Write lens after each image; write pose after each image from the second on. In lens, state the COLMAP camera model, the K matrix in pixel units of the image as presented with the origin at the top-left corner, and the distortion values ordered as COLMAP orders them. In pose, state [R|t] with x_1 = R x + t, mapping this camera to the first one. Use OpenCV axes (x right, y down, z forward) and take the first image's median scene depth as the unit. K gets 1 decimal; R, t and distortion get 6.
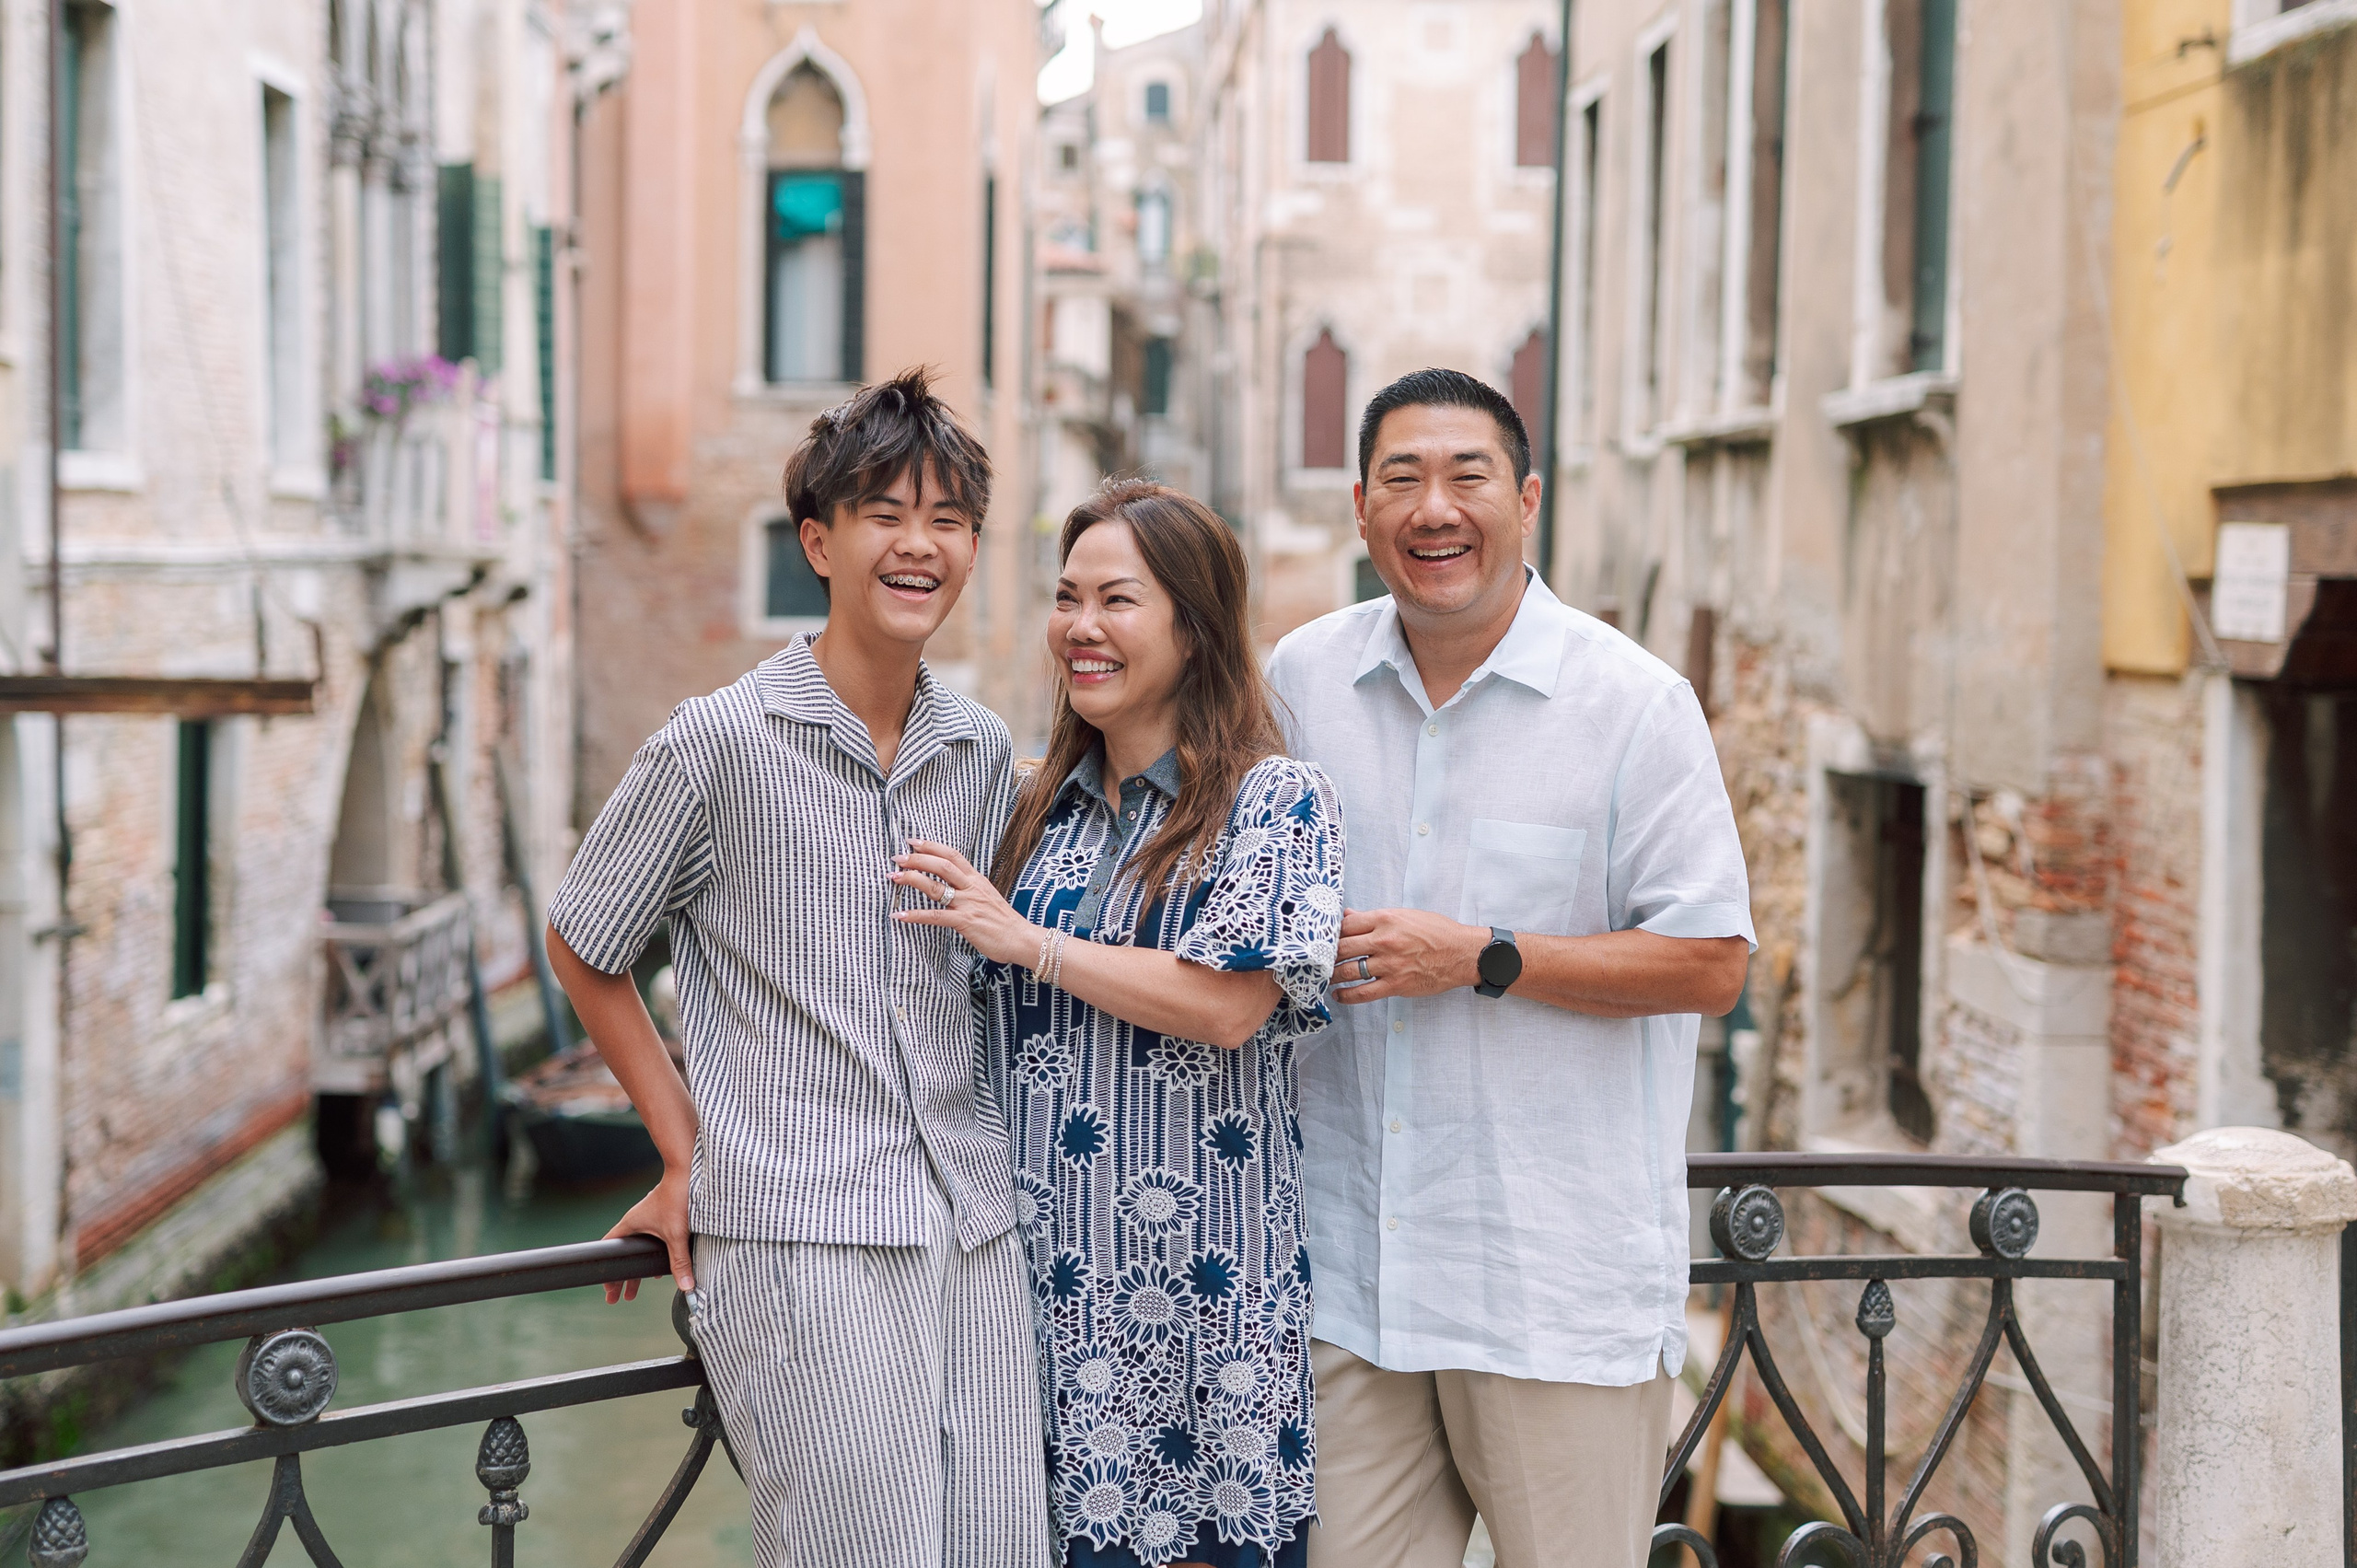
lens RADIAL K [[3643.9, 0, 1120.9], [0, 3643.9, 730.1], [0, 0, 1]] dist [-0.000011, 0.041617]
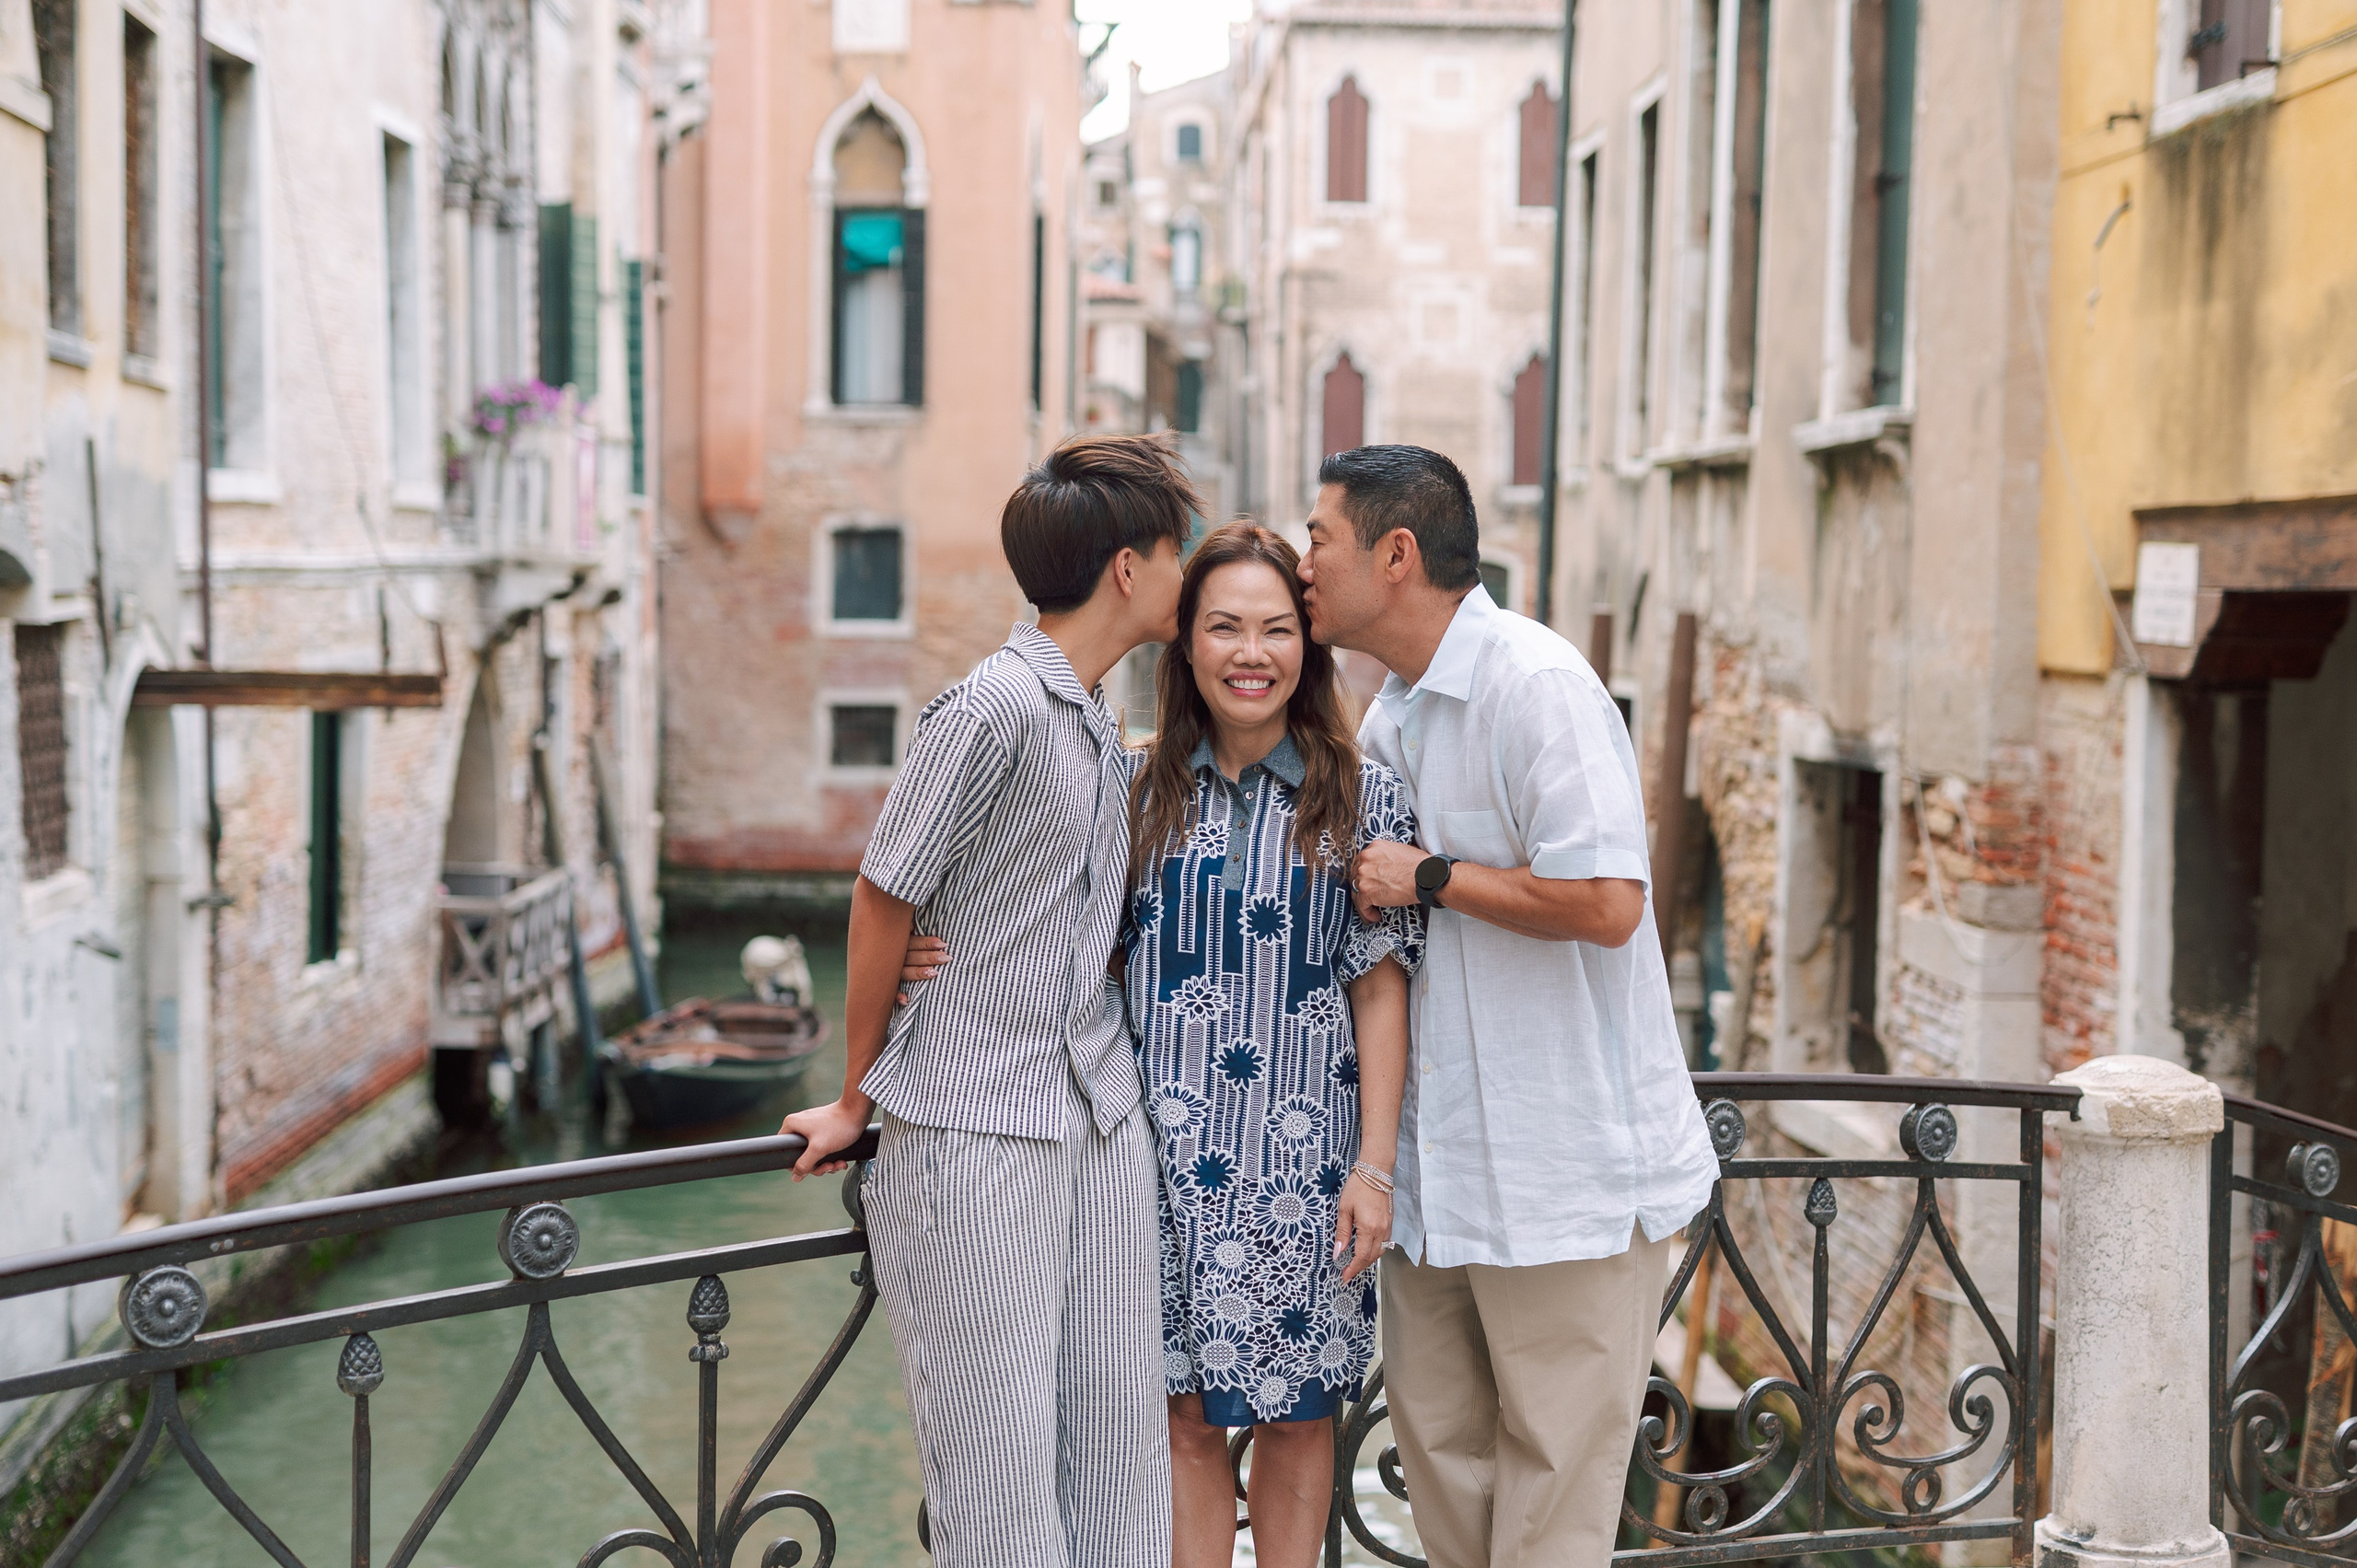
lens RADIAL K [[3373.0, 0, 1173.7], [0, 3373.0, 811.5], [0, 0, 1]] dist [0.001949, 0.036461]
pose [[0.999973, 0.001933, 0.007039, -0.004064], [-0.002118, 0.999647, 0.026487, 0.000035], [-0.006985, -0.026501, 0.999624, -0.029564]]
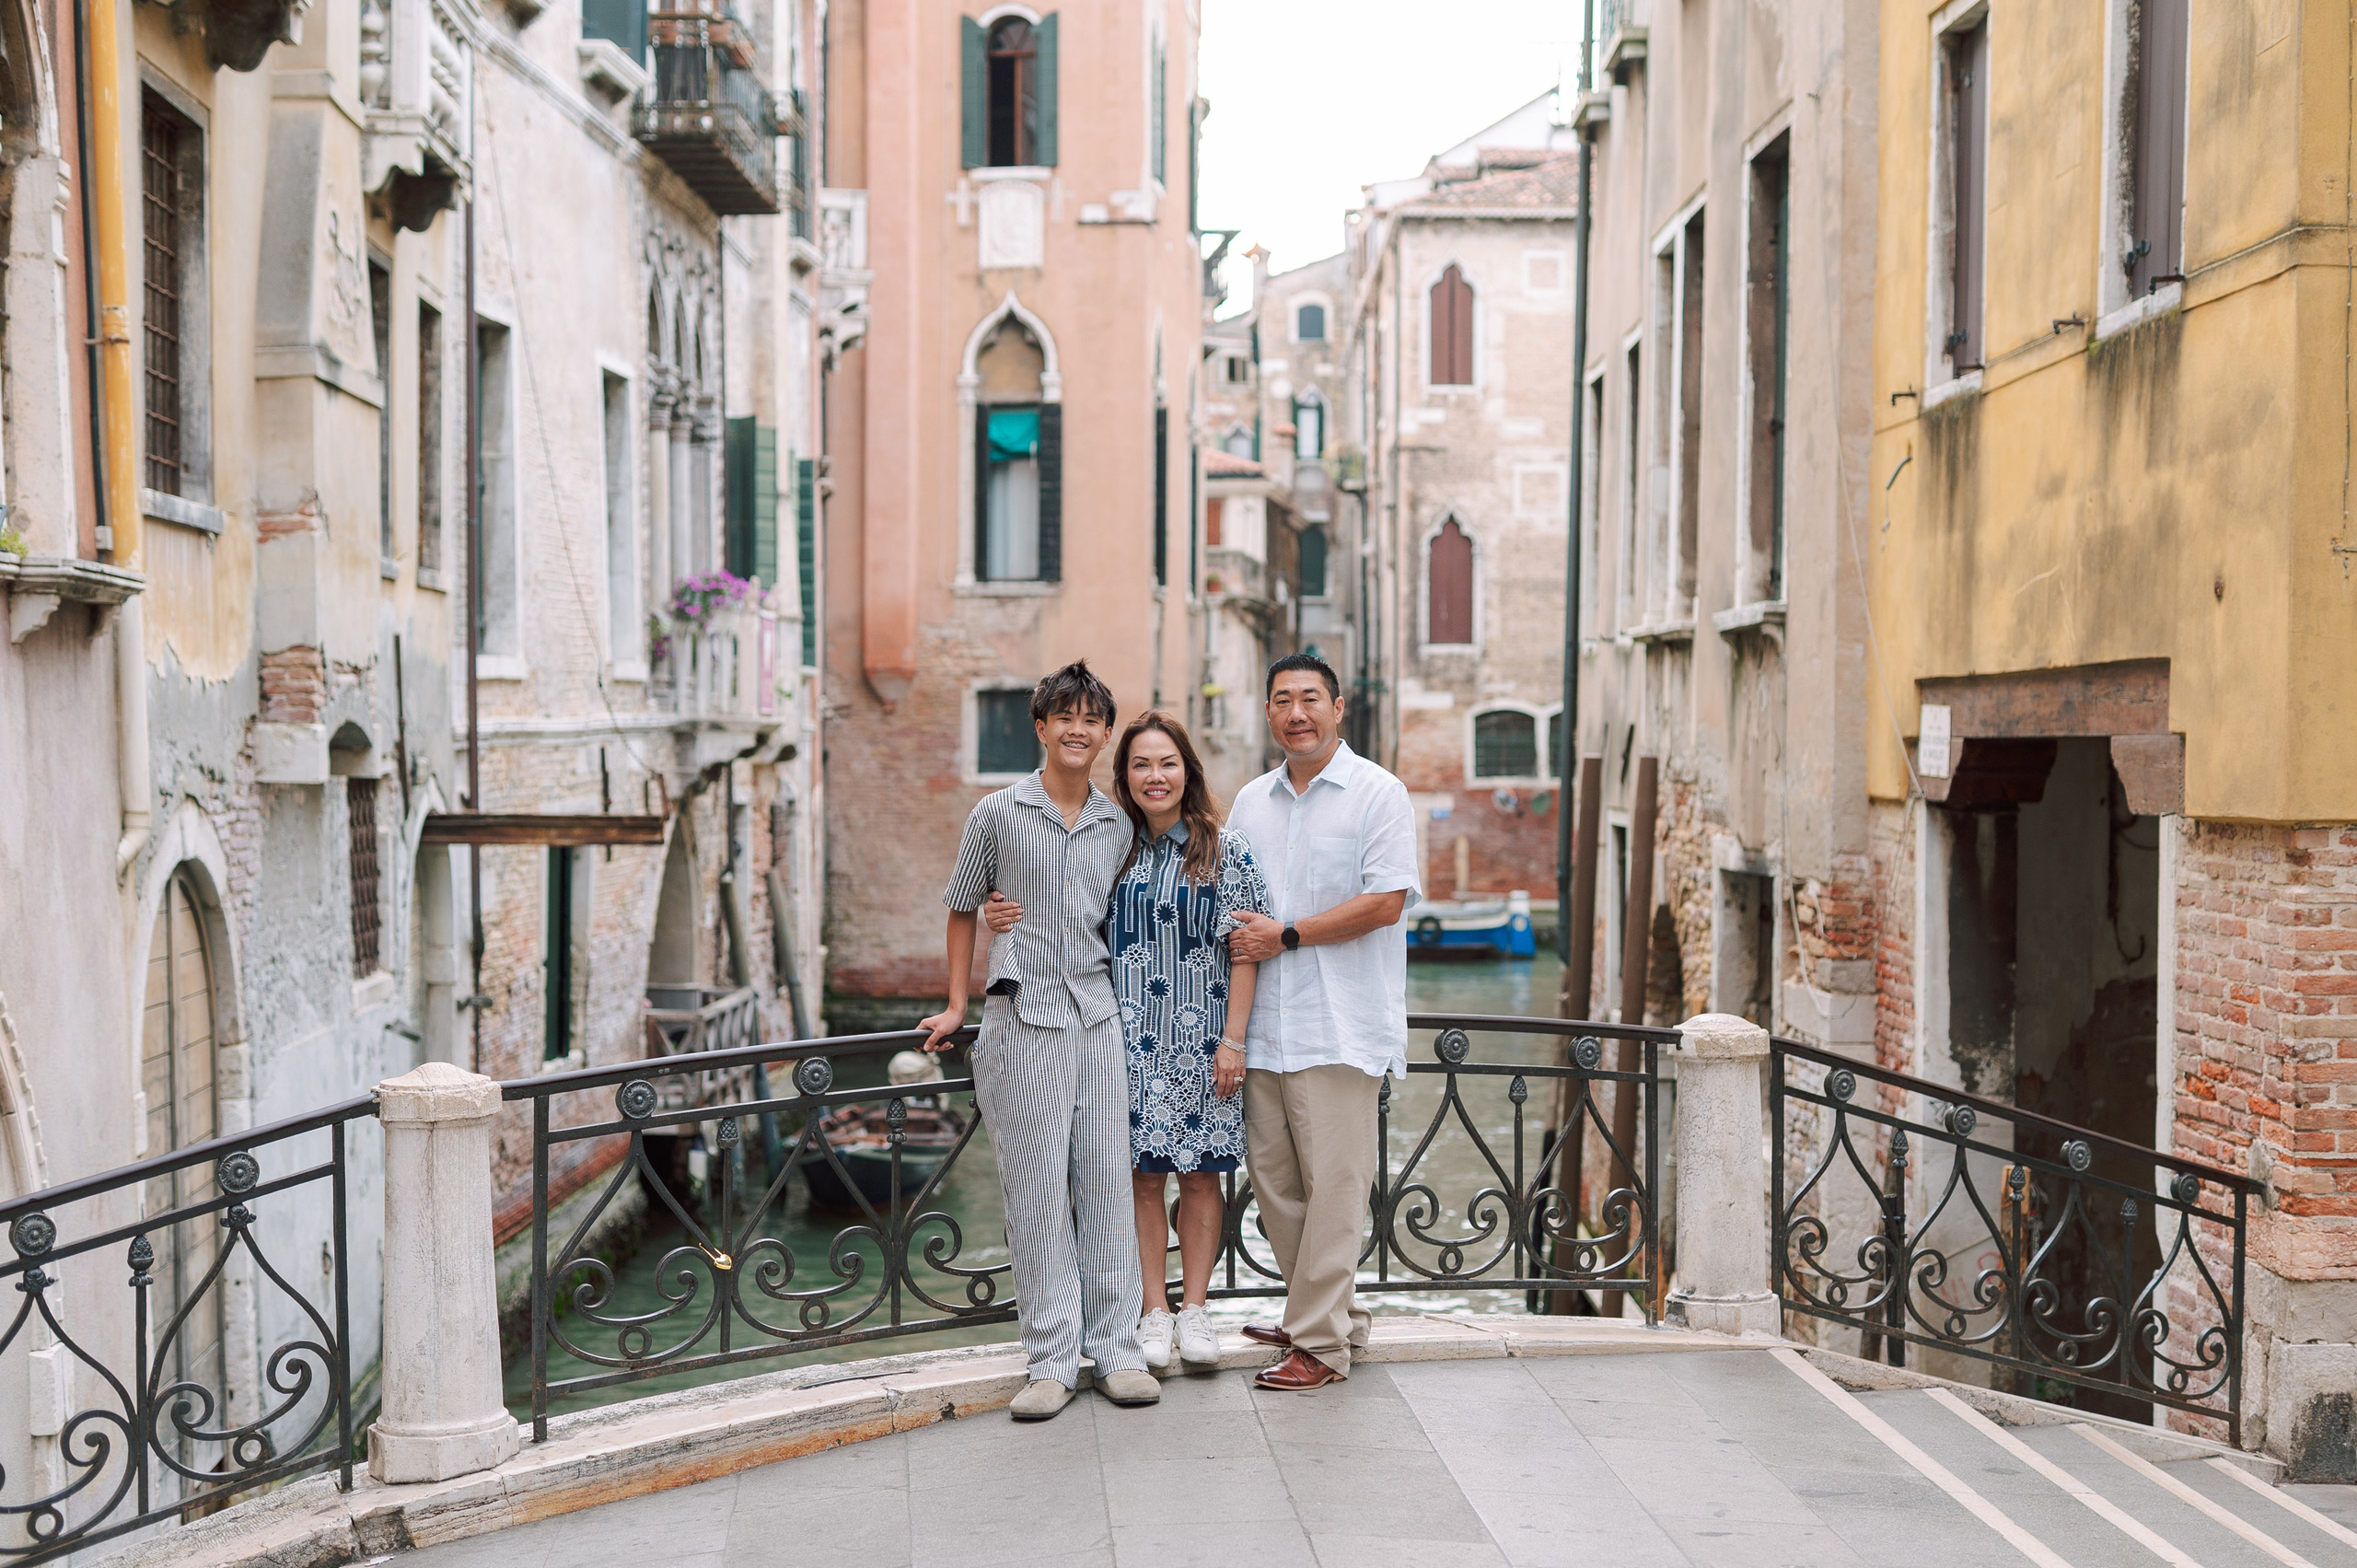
lens RADIAL K [[3418.5, 0, 1167.6], [0, 3418.5, 791.8], [0, 0, 1]] dist [0.000299, 0.031398]
pose [[0.999158, -0.007014, -0.040430, 0.021935], [0.006042, 0.999691, -0.024127, 0.008105], [0.040587, 0.023862, 0.998891, -0.265491]]
